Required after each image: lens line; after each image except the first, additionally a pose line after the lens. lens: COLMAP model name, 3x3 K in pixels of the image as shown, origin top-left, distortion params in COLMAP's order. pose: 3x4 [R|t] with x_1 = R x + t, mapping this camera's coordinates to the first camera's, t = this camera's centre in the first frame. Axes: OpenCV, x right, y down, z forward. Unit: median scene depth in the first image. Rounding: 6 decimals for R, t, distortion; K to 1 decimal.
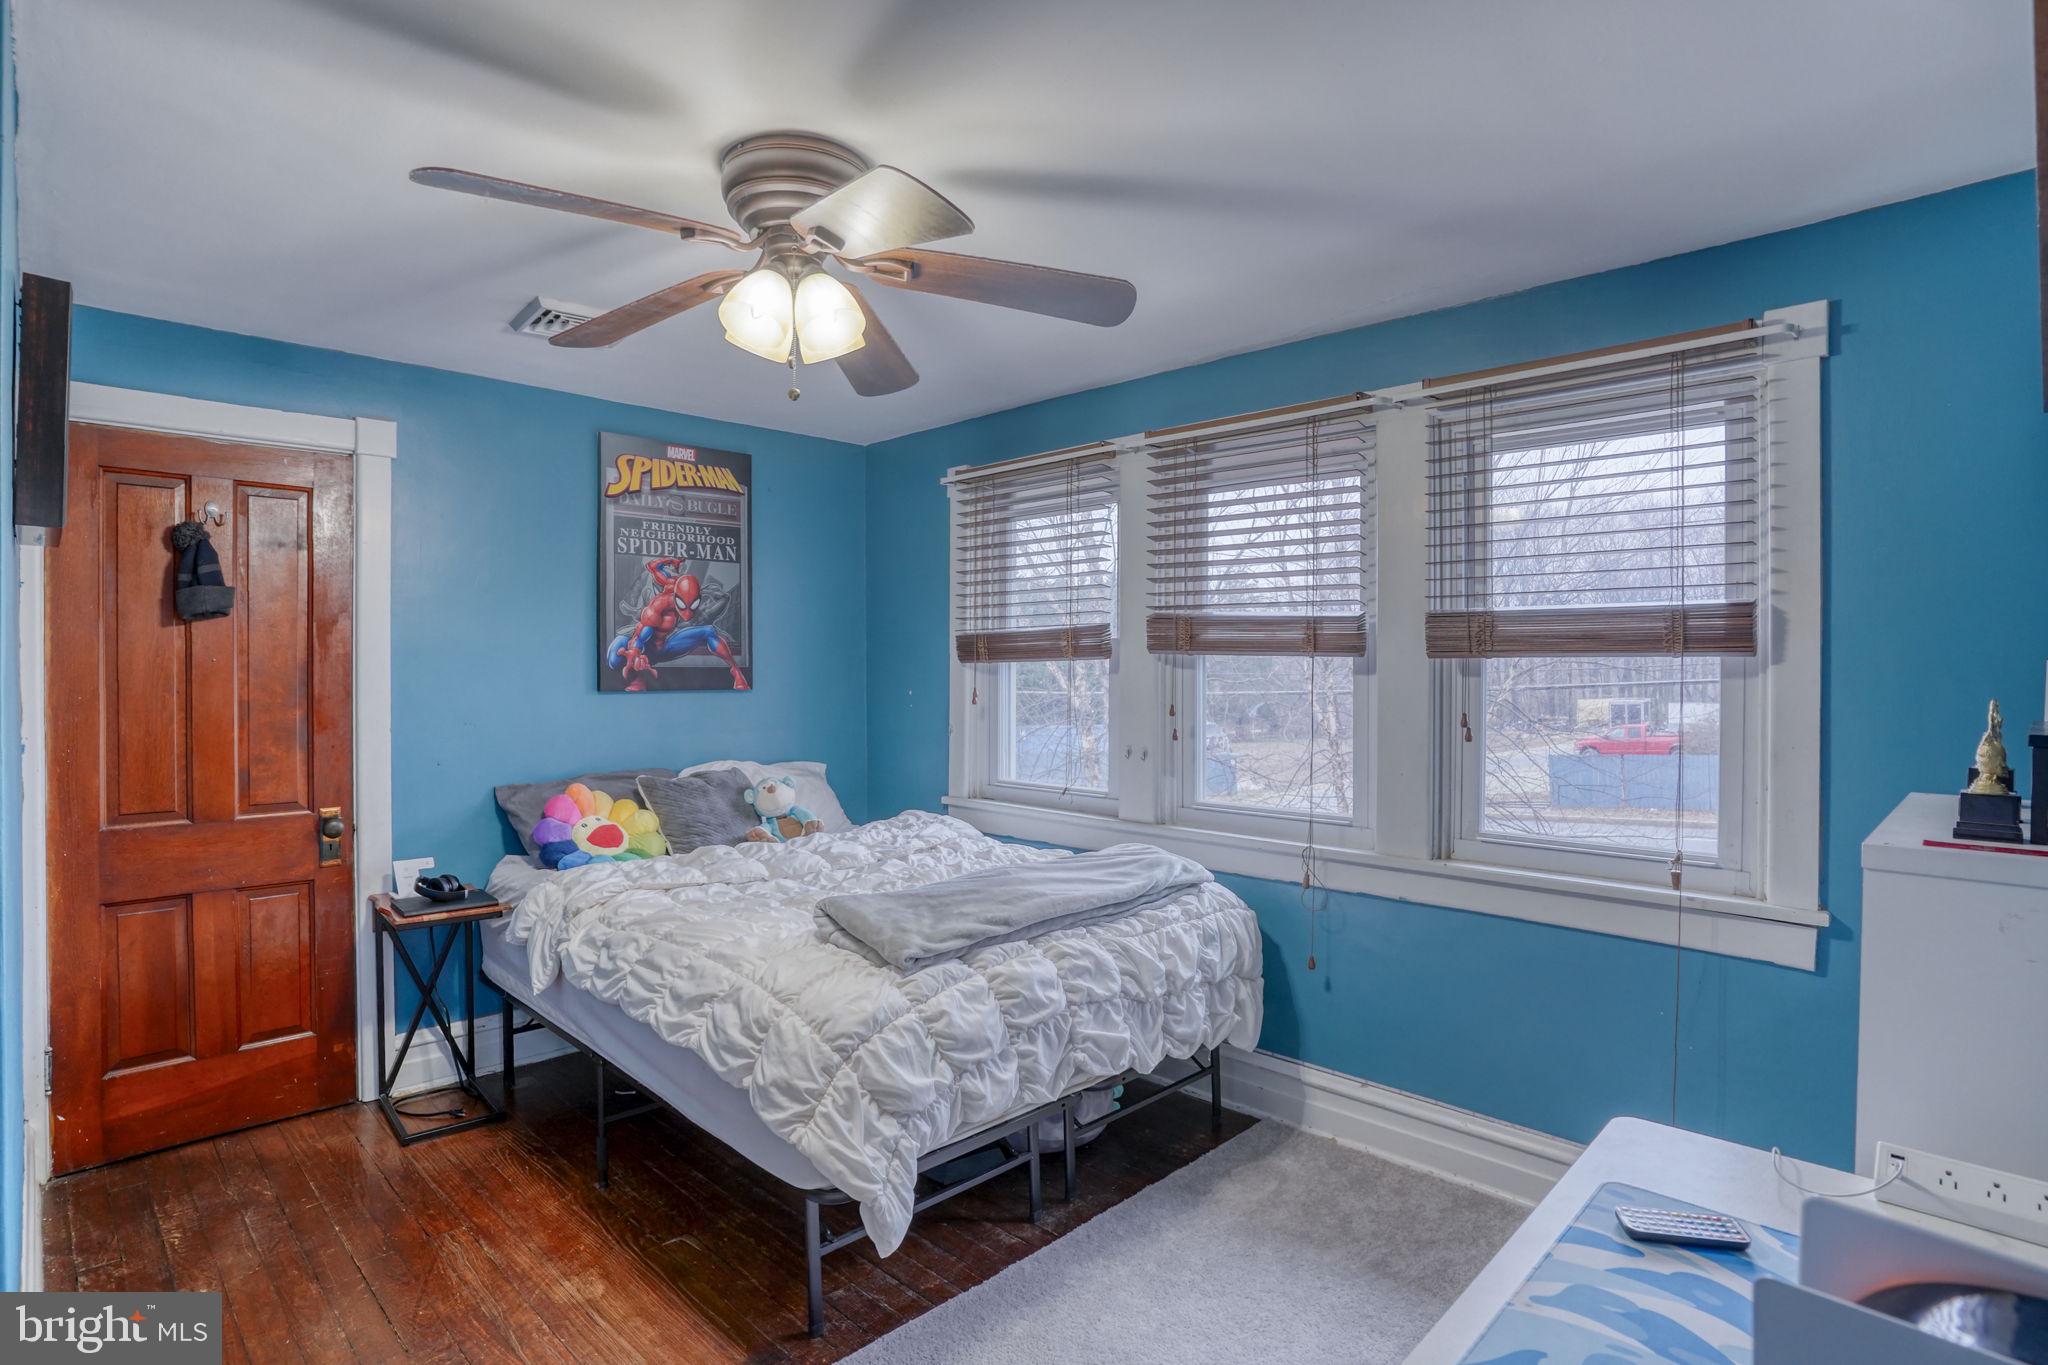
lens RADIAL K [[1029.8, 0, 1020.7], [0, 1029.8, 672.5], [0, 0, 1]] dist [-0.079550, 0.037697]
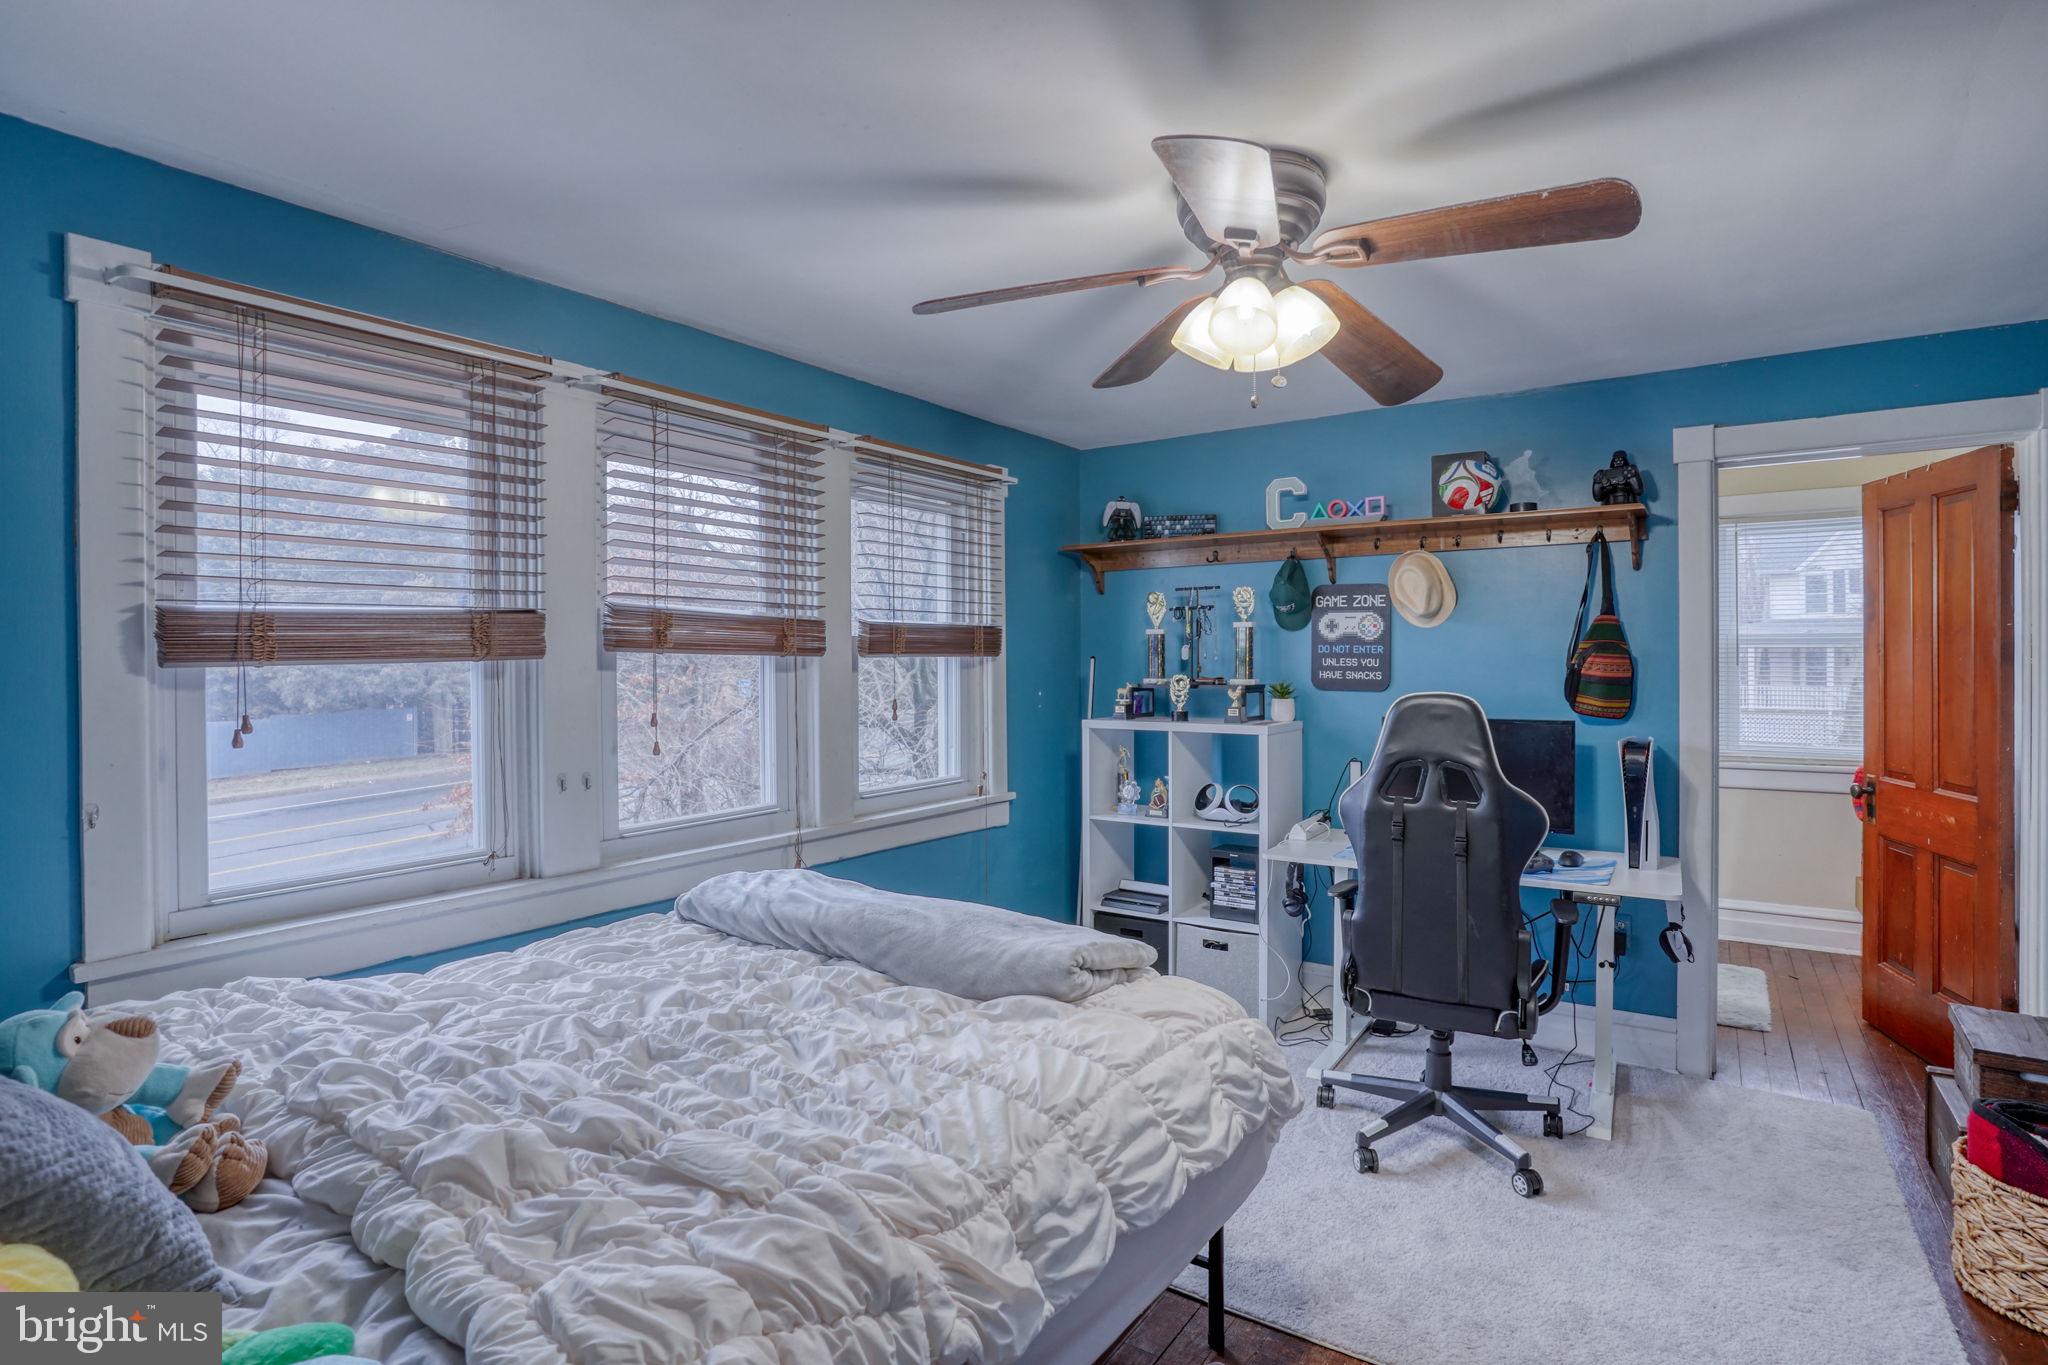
lens RADIAL K [[1029.8, 0, 1020.7], [0, 1029.8, 672.5], [0, 0, 1]] dist [-0.079550, 0.037697]
pose [[-0.180551, -0.012608, 0.983485, -0.685978], [0.013188, 0.999797, 0.015238, -0.009547], [-0.983477, 0.015722, -0.180348, 0.814755]]
